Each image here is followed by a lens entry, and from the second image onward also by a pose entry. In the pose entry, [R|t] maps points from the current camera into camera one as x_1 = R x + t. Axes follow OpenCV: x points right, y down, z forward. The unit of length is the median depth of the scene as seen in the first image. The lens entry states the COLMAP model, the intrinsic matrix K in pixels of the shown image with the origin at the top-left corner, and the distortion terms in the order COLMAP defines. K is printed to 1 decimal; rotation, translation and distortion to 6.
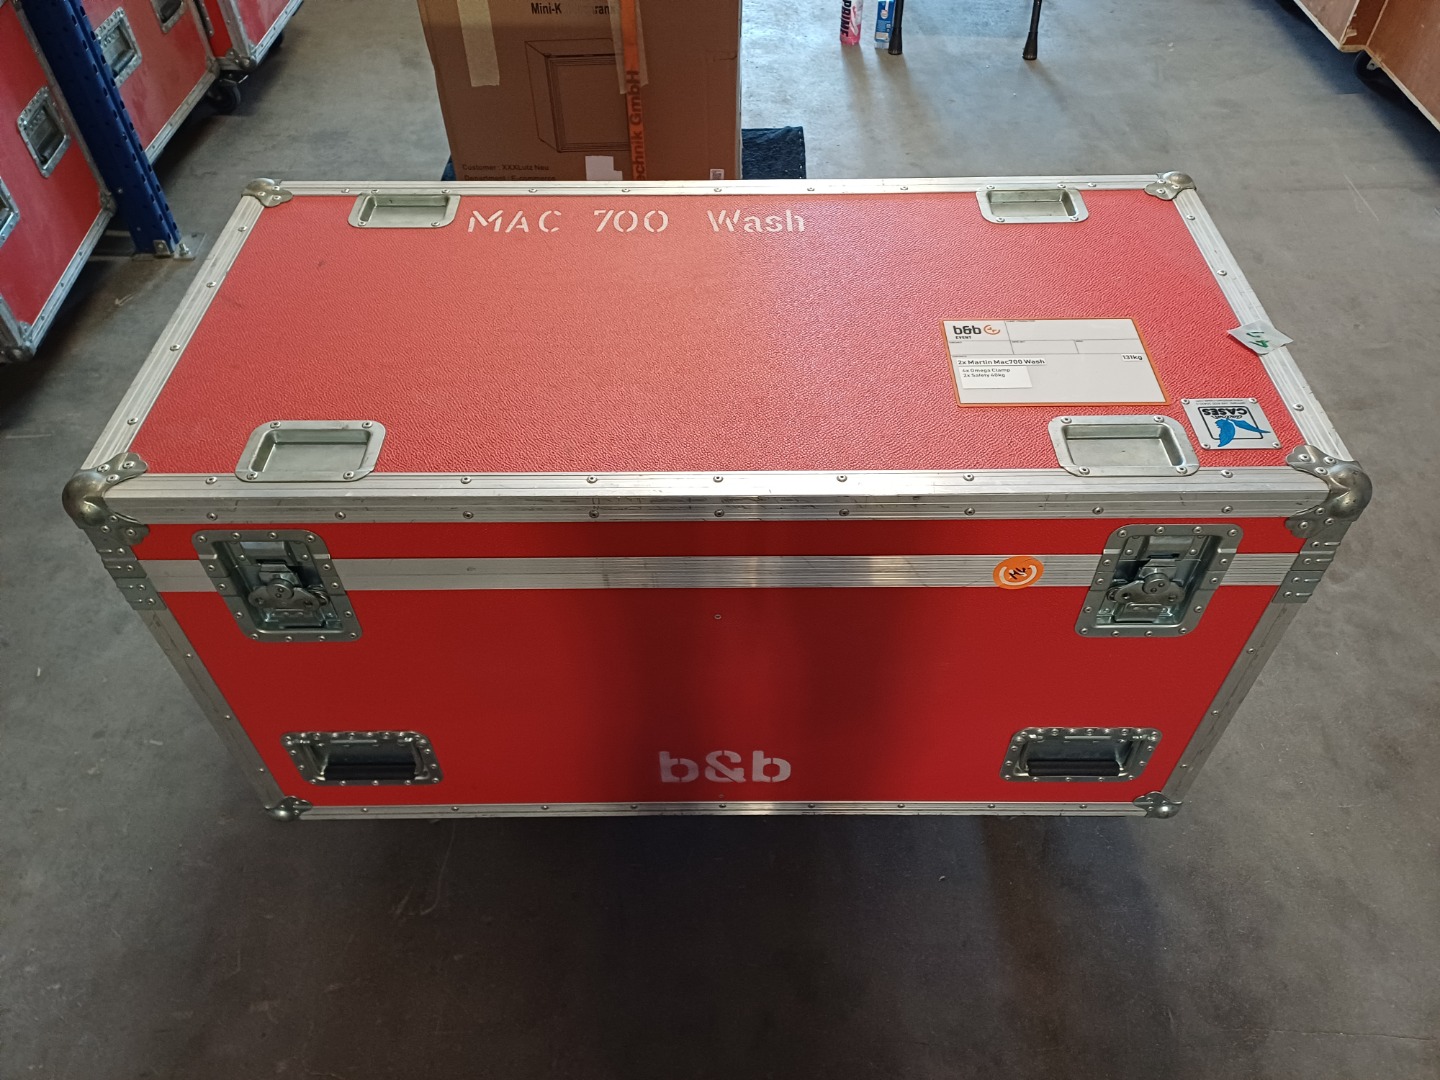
lens RADIAL K [[1072.3, 0, 717.9], [0, 1072.3, 437.4], [0, 0, 1]] dist [0.004660, -0.002732]
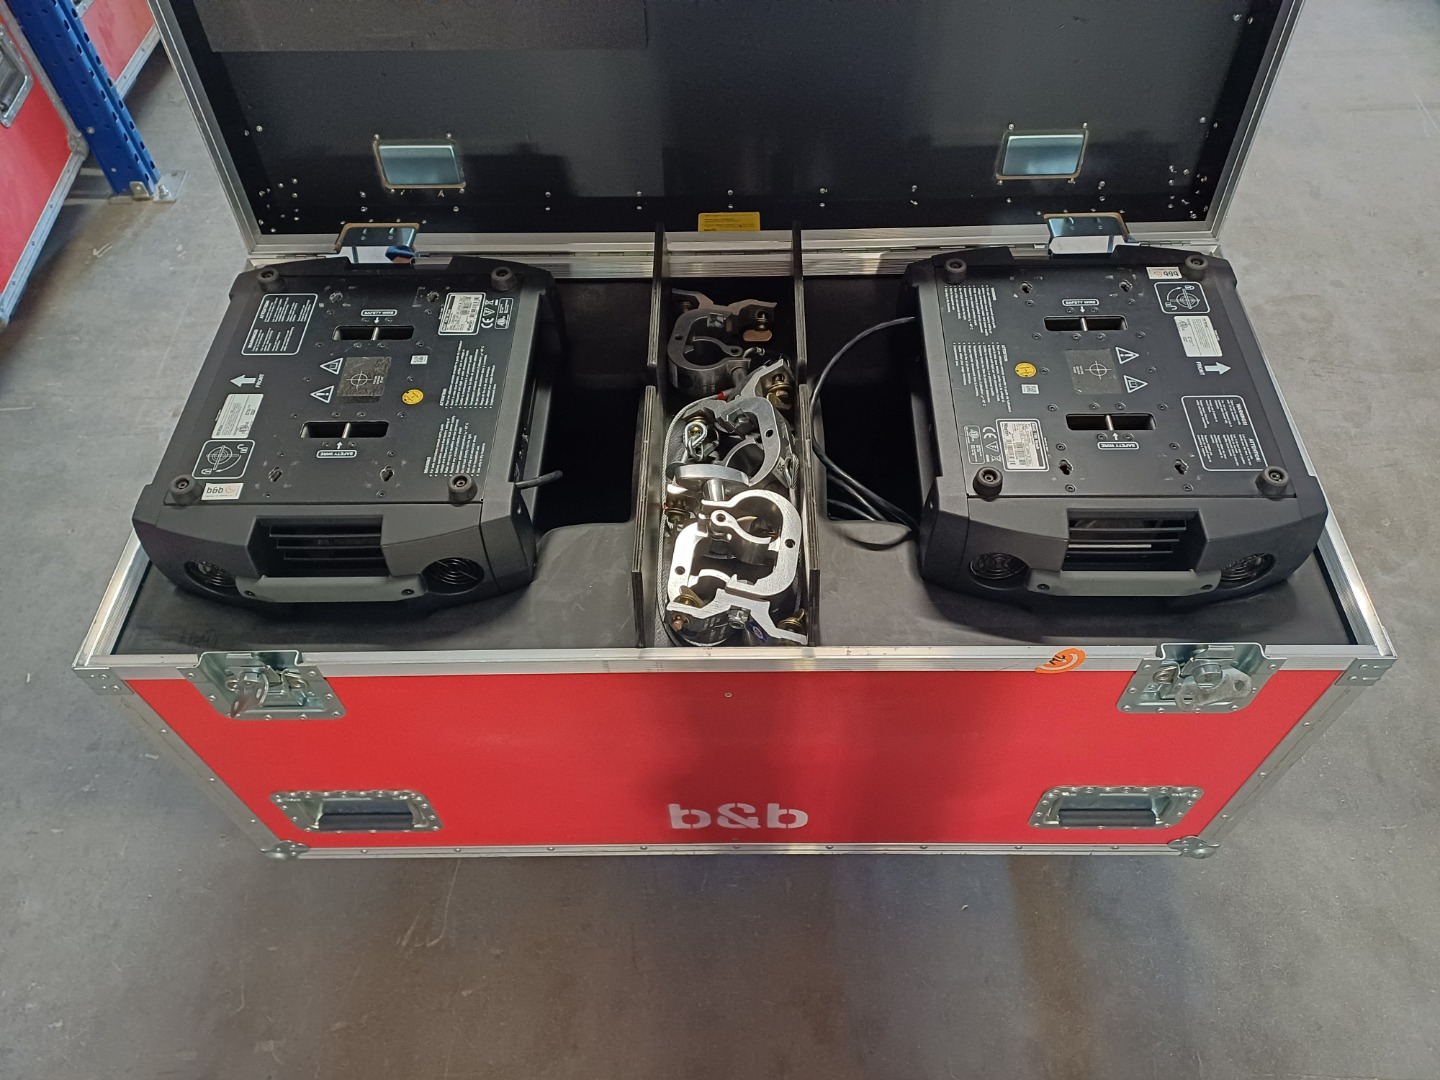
lens RADIAL K [[1065.2, 0, 724.8], [0, 1065.2, 377.7], [0, 0, 1]] dist [-0.010281, 0.012018]
pose [[0.999887, -0.004644, -0.014296, 0.009227], [0.006151, 0.994214, 0.107238, -0.168026], [0.013715, -0.107314, 0.994131, 0.099403]]
